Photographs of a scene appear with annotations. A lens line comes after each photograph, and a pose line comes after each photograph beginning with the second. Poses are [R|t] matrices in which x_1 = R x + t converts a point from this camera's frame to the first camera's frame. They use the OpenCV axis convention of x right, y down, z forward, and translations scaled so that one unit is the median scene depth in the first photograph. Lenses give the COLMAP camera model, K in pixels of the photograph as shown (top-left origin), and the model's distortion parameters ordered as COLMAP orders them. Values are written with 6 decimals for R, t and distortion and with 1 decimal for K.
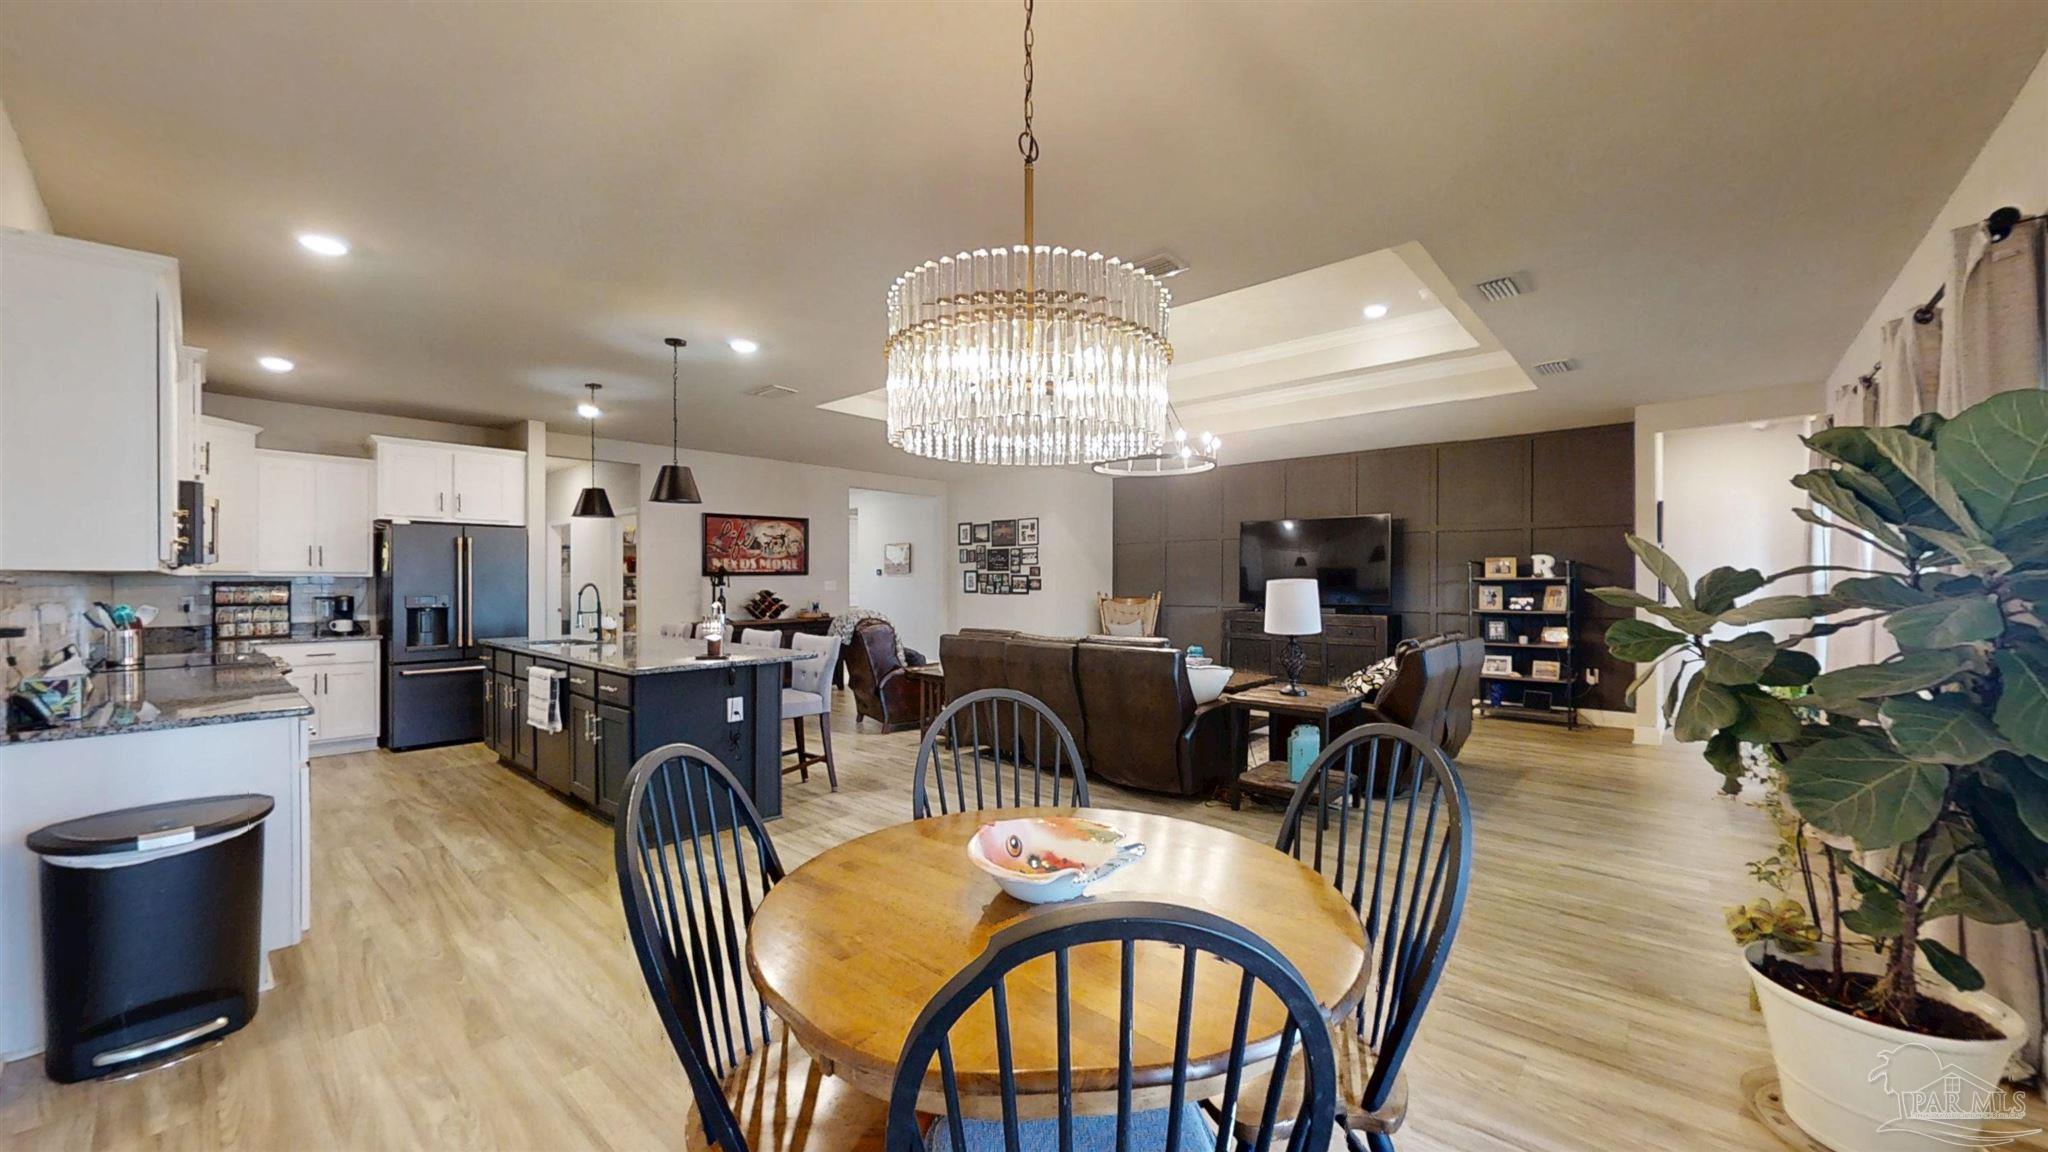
lens RADIAL K [[755.4, 0, 1023.8], [0, 755.4, 579.6], [0, 0, 1]] dist [-0.000484, -0.000009]
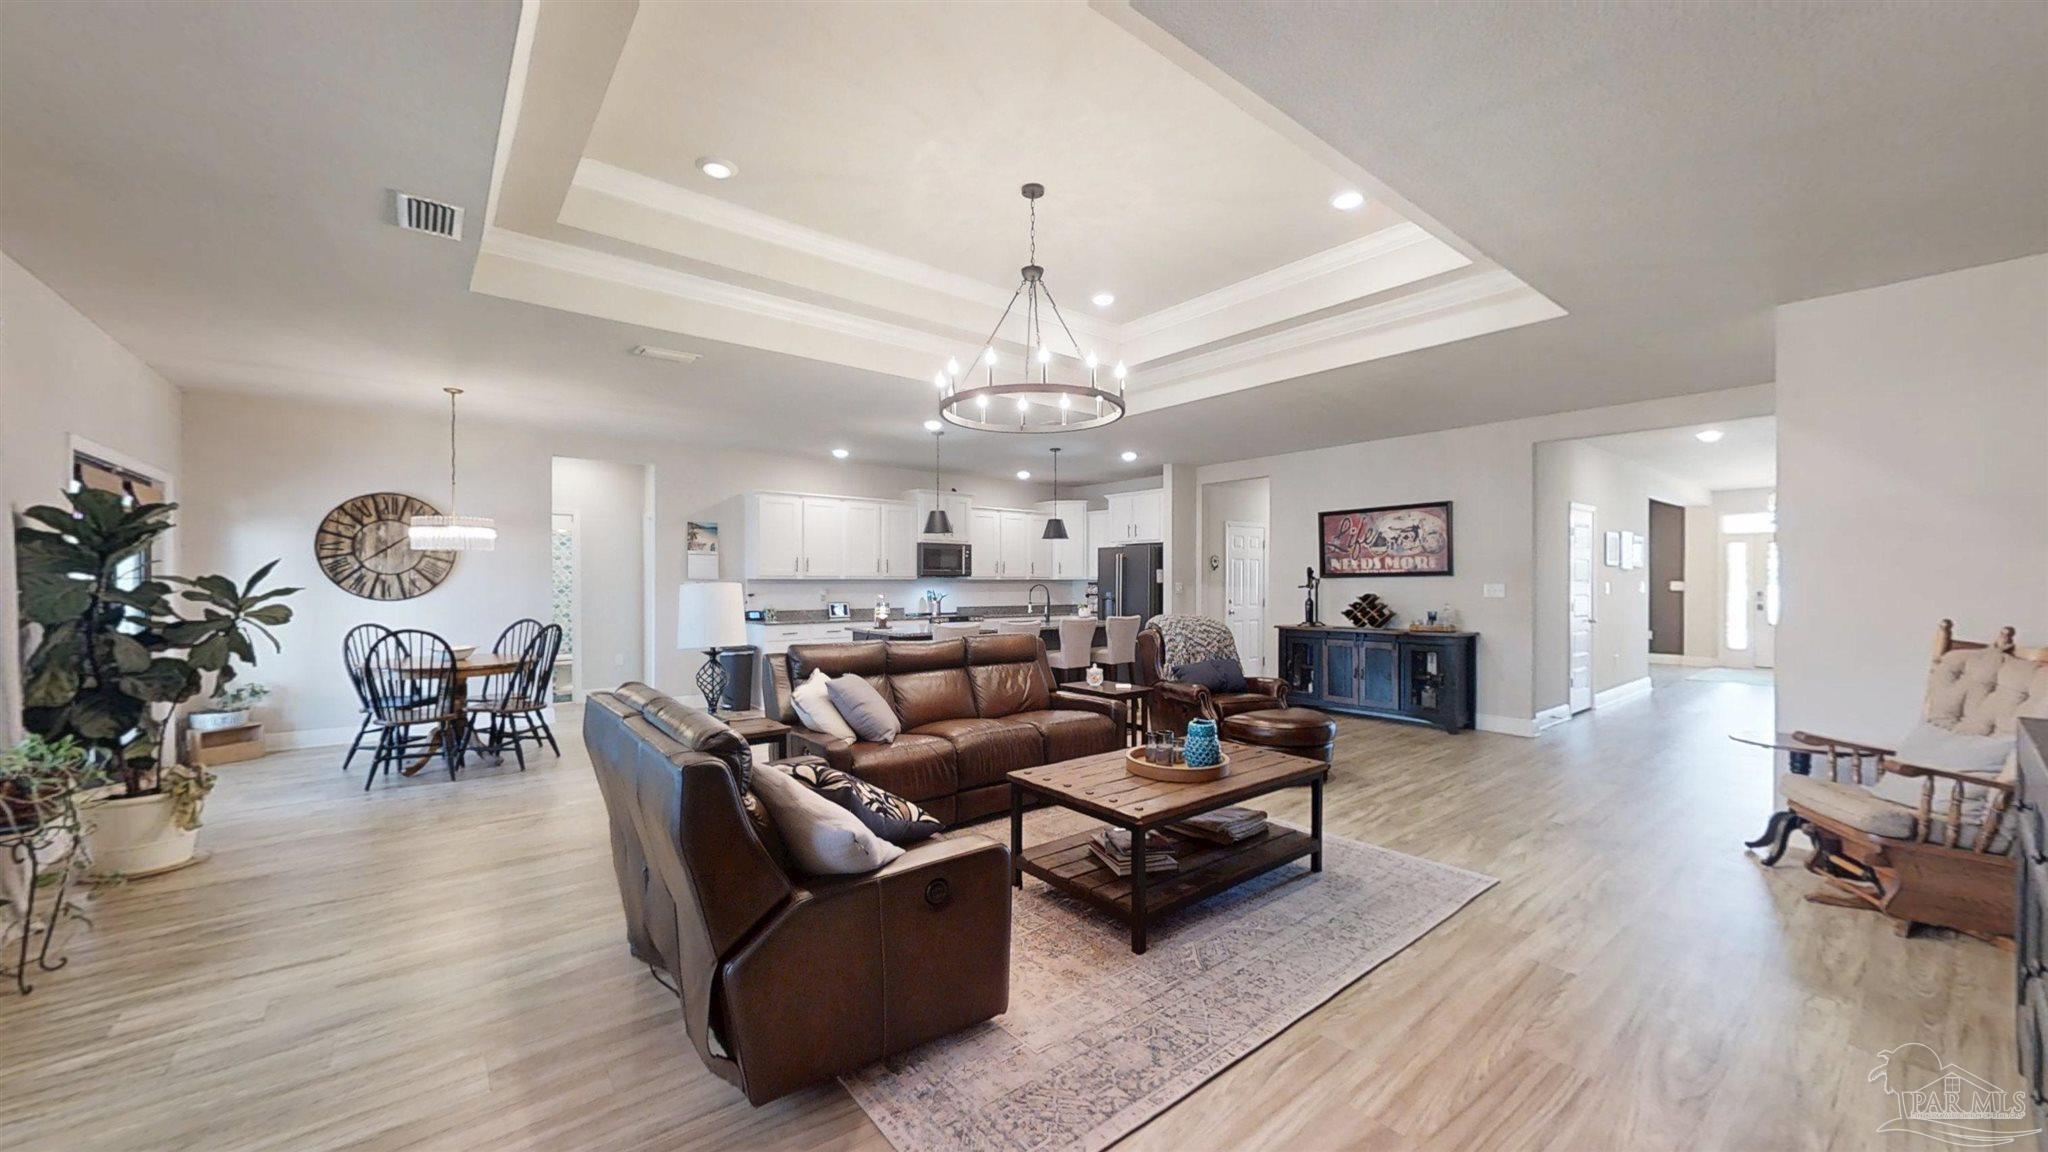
lens RADIAL K [[755.4, 0, 1023.6], [0, 755.4, 579.4], [0, 0, 1]] dist [-0.000484, -0.000009]
pose [[-0.155000, 0.003671, -0.987908, 0.554832], [0.001073, 0.999993, 0.003548, -0.006026], [0.987914, -0.000510, -0.155003, 0.739349]]
